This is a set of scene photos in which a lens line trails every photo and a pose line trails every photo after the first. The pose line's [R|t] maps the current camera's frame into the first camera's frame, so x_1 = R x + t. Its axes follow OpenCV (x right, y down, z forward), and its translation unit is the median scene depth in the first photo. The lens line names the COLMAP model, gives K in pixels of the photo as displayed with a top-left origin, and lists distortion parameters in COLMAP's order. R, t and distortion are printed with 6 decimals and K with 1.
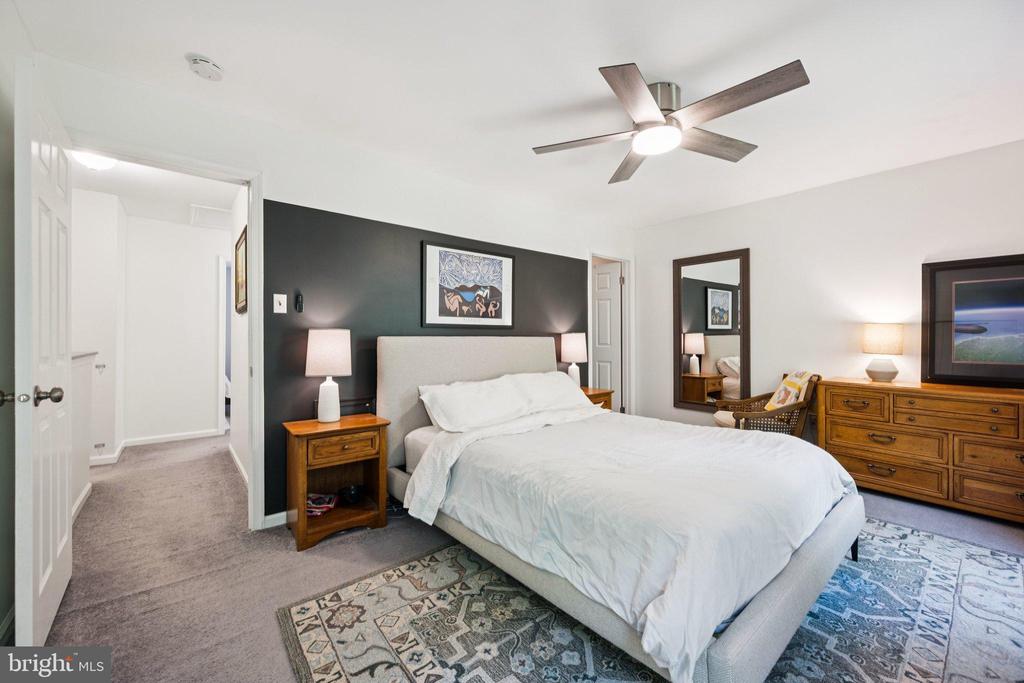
lens RADIAL K [[405.4, 0, 514.7], [0, 405.4, 337.2], [0, 0, 1]] dist [-0.003730, -0.000222]
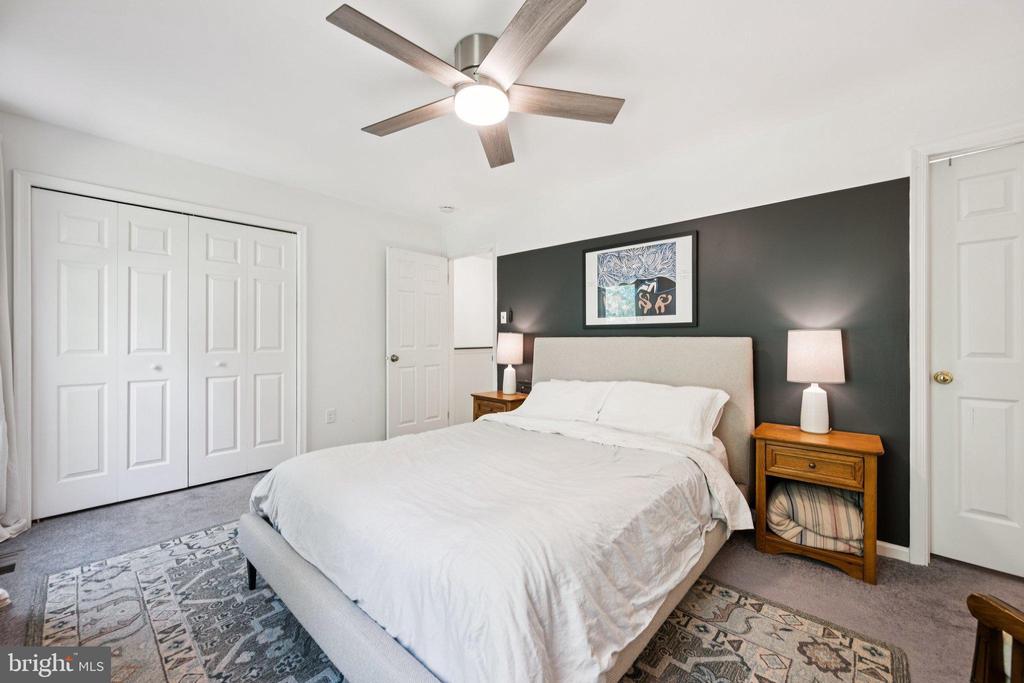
lens RADIAL K [[405.4, 0, 515.4], [0, 405.4, 340.0], [0, 0, 1]] dist [-0.003730, -0.000222]
pose [[0.131086, 0.005717, -0.991355, 0.754743], [0.005412, 0.999964, 0.006482, -0.001840], [0.991356, -0.006215, 0.131050, 0.599126]]
